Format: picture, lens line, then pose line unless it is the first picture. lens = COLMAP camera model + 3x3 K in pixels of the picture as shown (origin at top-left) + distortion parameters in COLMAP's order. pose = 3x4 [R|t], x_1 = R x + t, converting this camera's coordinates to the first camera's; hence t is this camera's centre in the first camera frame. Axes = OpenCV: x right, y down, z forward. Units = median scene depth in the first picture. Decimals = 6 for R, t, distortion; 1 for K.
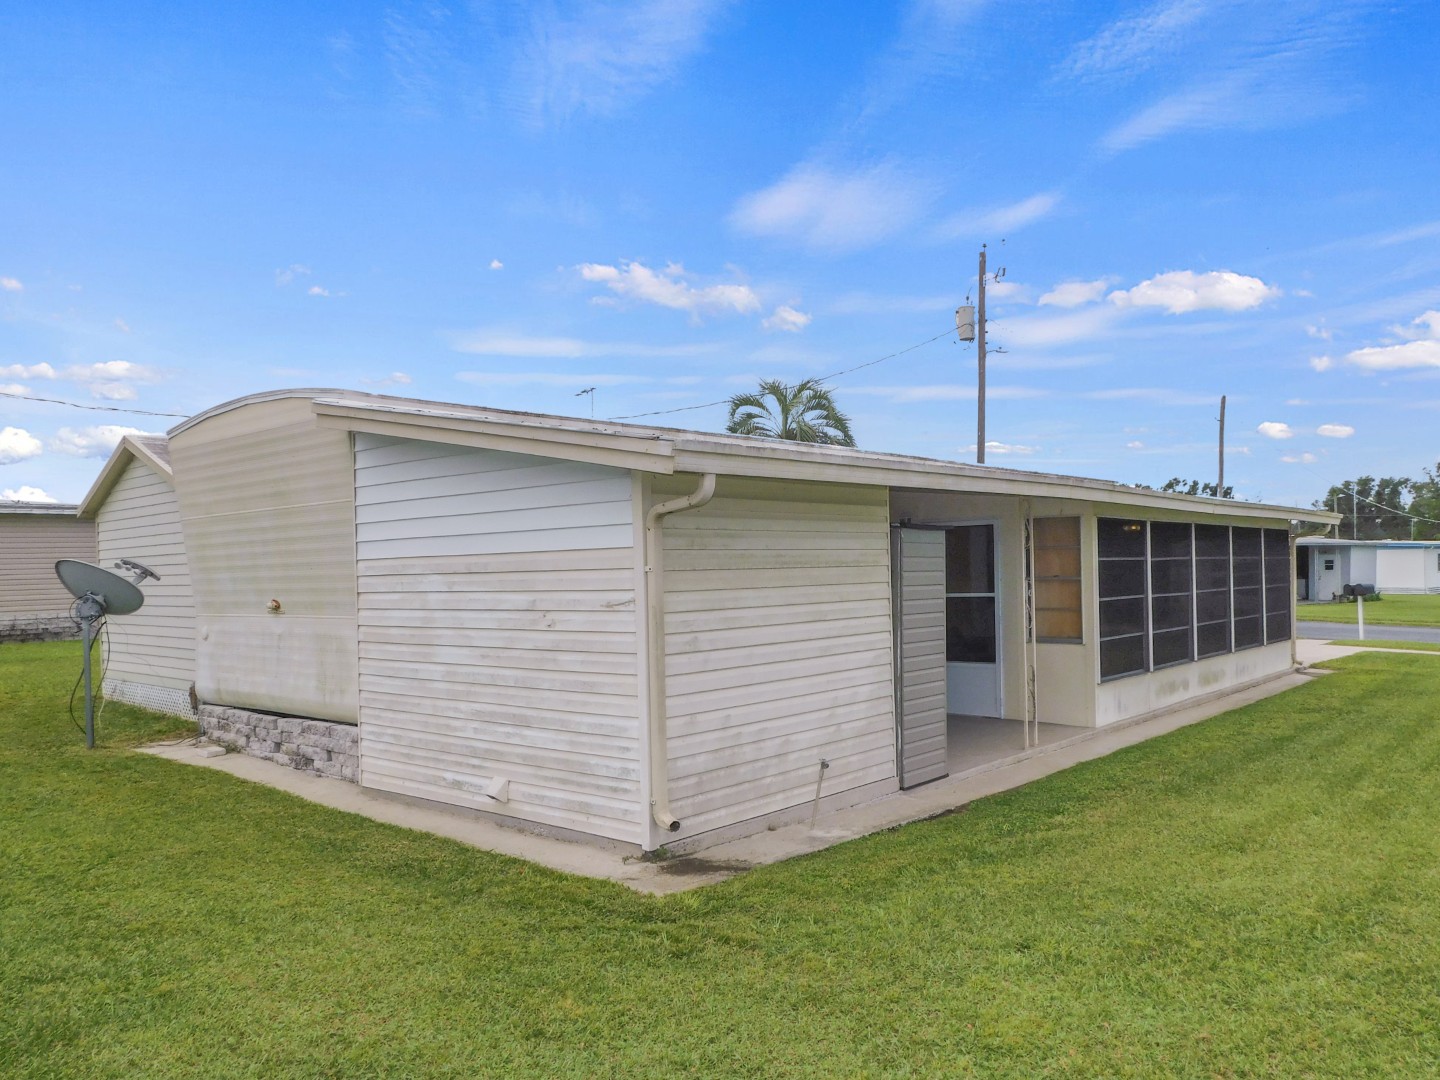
lens RADIAL K [[1094.1, 0, 719.2], [0, 1094.1, 584.8], [0, 0, 1]] dist [-0.002424, 0.010431]
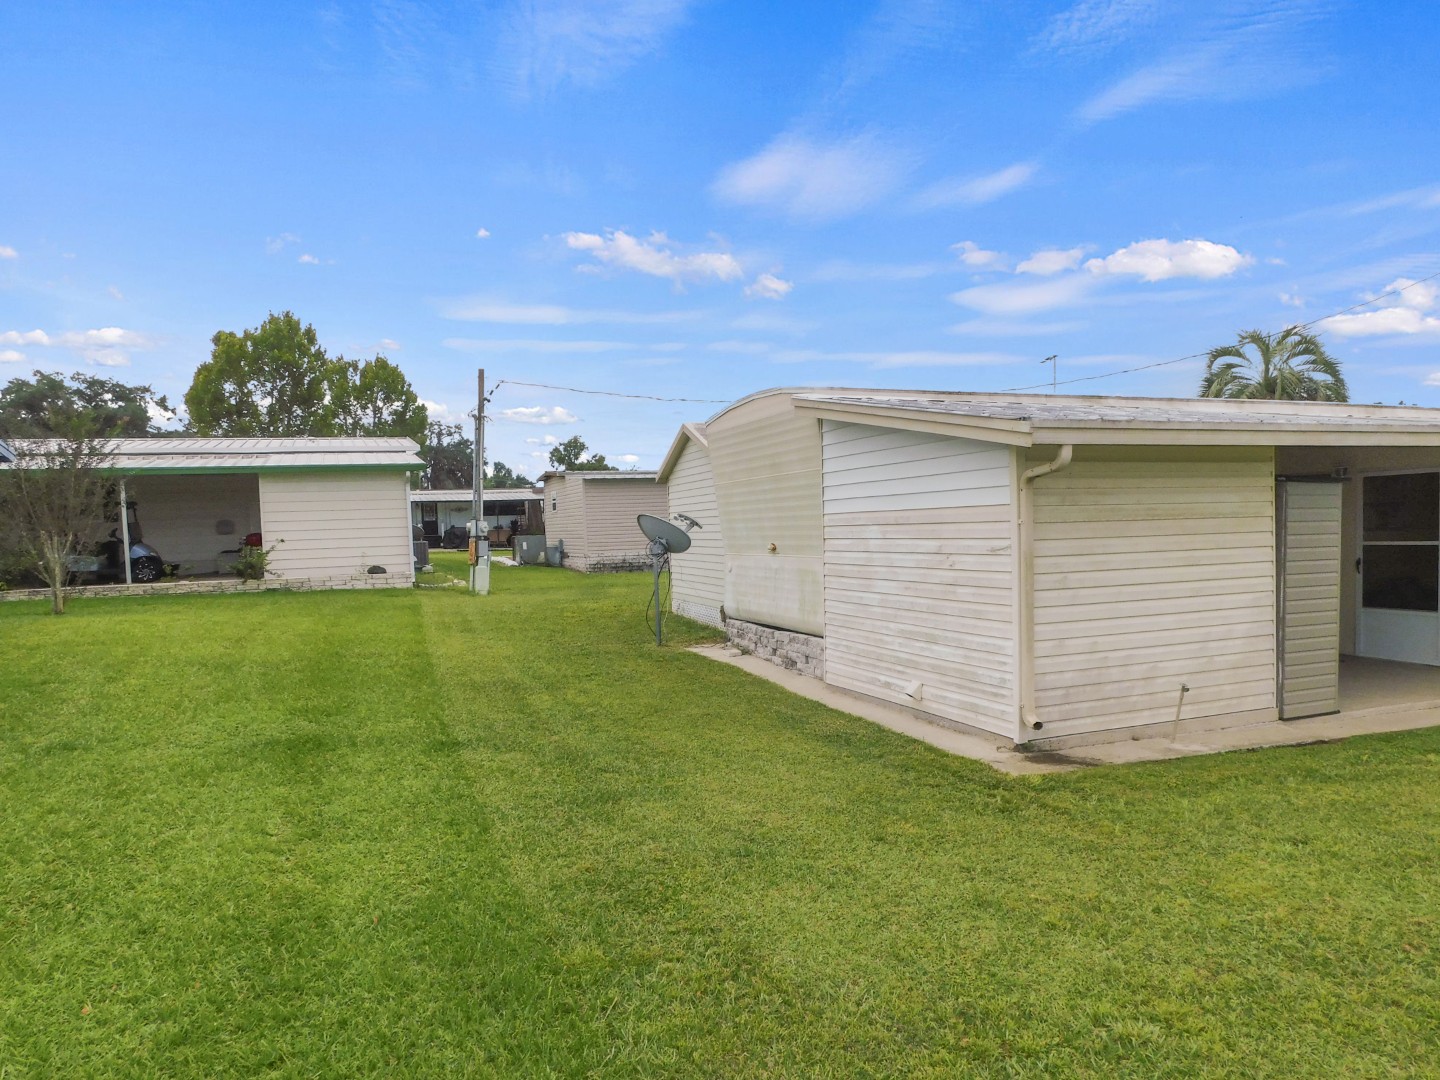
lens RADIAL K [[980.6, 0, 720.2], [0, 980.6, 579.5], [0, 0, 1]] dist [-0.060933, 0.056804]
pose [[0.884894, 0.023551, -0.465197, 0.126925], [0.000341, 0.998688, 0.051208, -0.004595], [0.465793, -0.045472, 0.883725, -0.129100]]
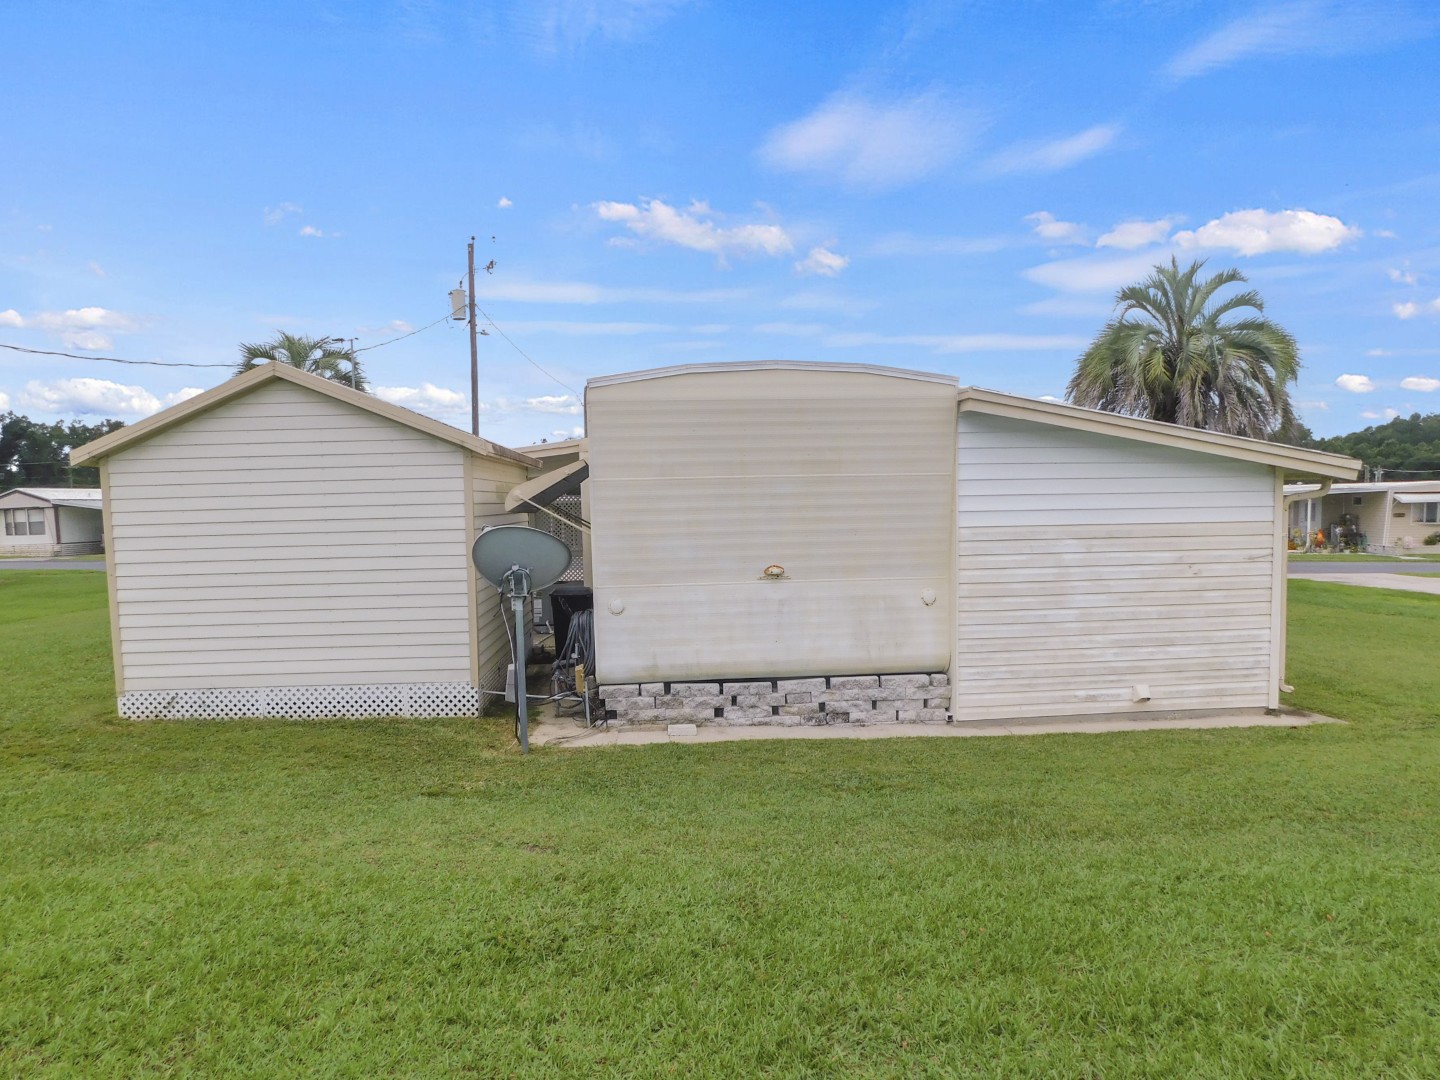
lens RADIAL K [[980.6, 0, 720.2], [0, 980.6, 579.5], [0, 0, 1]] dist [-0.060933, 0.056804]
pose [[0.676928, -0.044416, 0.734708, -1.398780], [0.012140, 0.998716, 0.049191, -0.023633], [-0.735949, -0.024379, 0.676598, 0.539025]]
